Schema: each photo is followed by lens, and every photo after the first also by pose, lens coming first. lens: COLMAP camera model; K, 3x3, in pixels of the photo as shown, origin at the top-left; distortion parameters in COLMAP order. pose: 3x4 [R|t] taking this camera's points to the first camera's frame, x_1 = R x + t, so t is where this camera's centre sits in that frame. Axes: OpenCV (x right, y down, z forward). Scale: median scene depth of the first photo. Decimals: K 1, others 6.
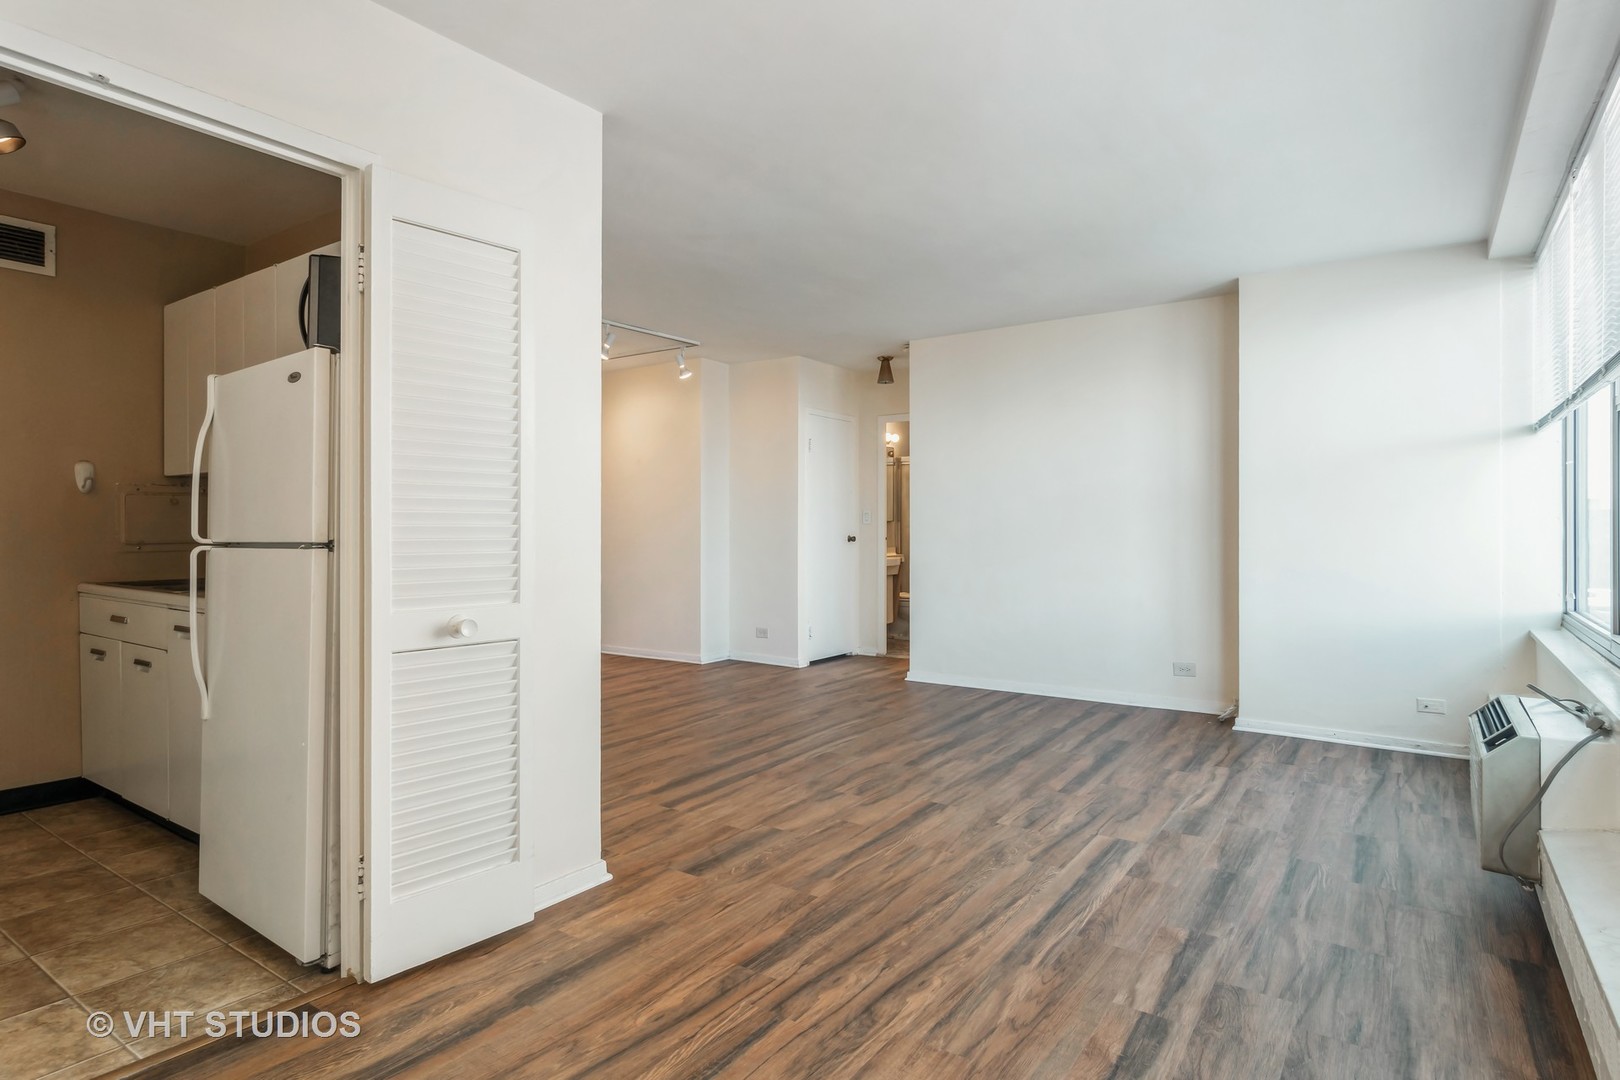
lens RADIAL K [[868.0, 0, 812.0], [0, 868.0, 529.8], [0, 0, 1]] dist [-0.002482, 0.003134]
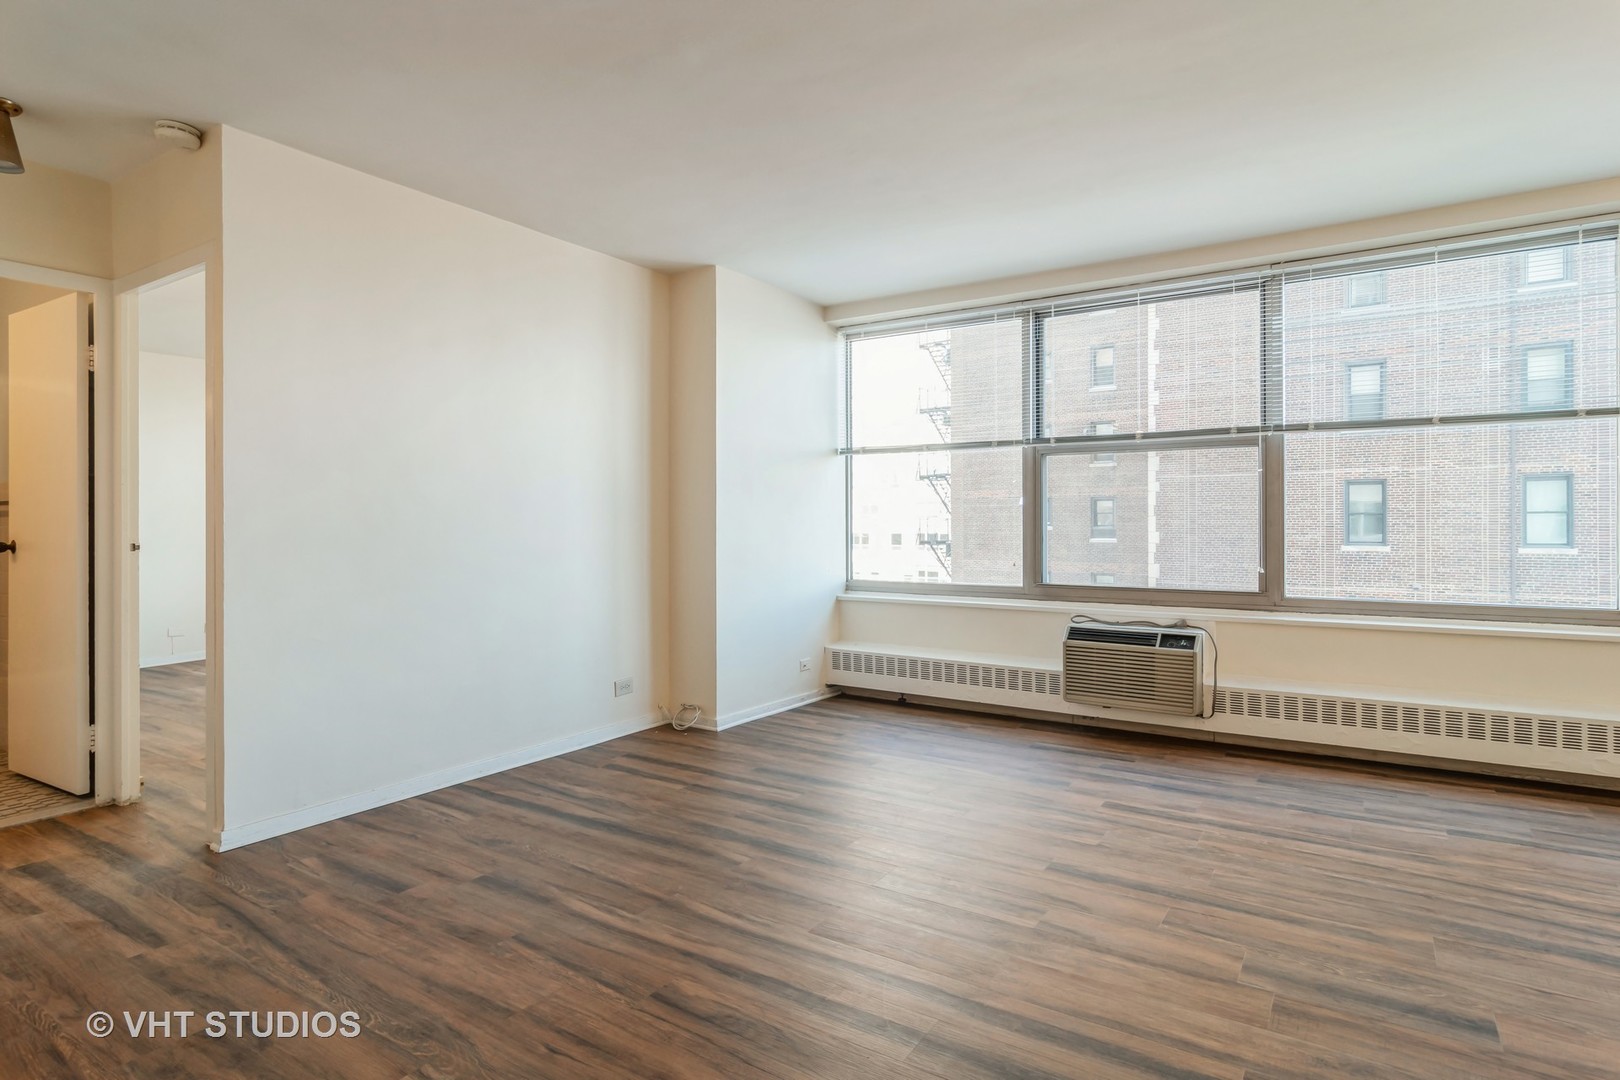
lens RADIAL K [[868.0, 0, 804.8], [0, 868.0, 517.1], [0, 0, 1]] dist [-0.002482, 0.003134]
pose [[-0.020175, 0.006982, 0.999772, -0.770481], [0.009814, 0.999929, -0.006785, -0.000192], [-0.999748, 0.009675, -0.020242, 1.480060]]
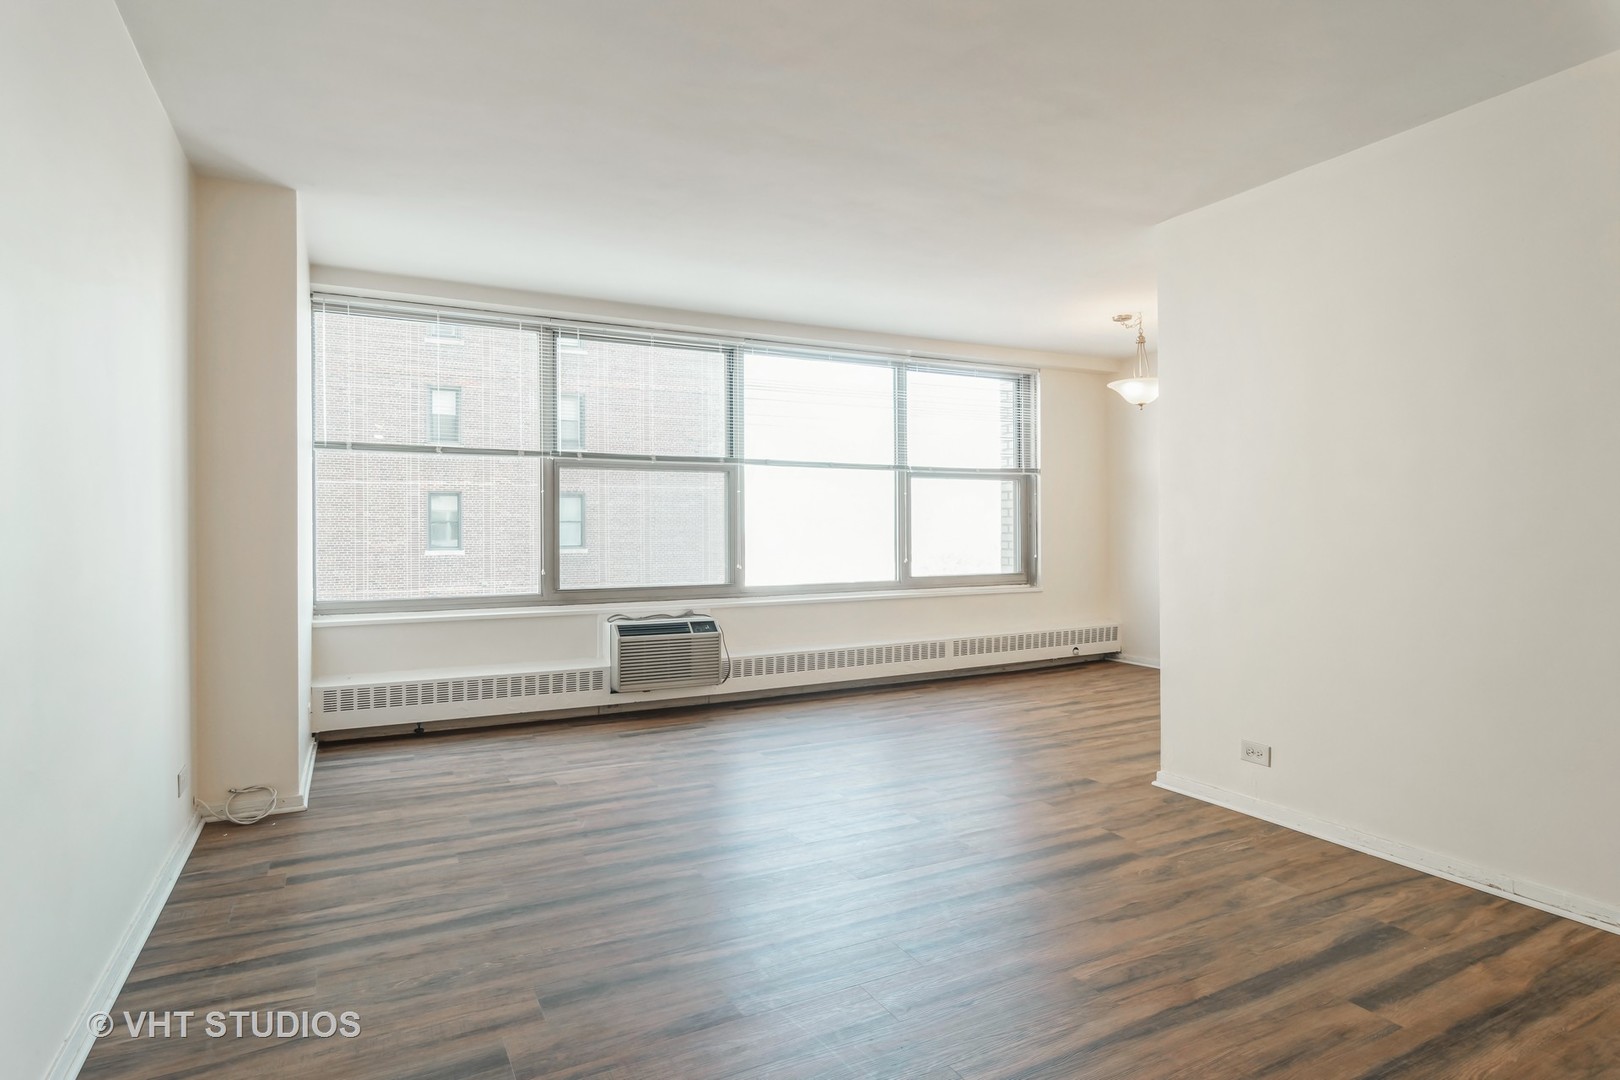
lens RADIAL K [[868.0, 0, 798.8], [0, 868.0, 531.4], [0, 0, 1]] dist [-0.002482, 0.003134]
pose [[-0.885786, 0.000070, 0.464093, -0.351122], [0.006041, 0.999917, 0.011381, -0.014297], [-0.464054, 0.012885, -0.885713, 2.324360]]
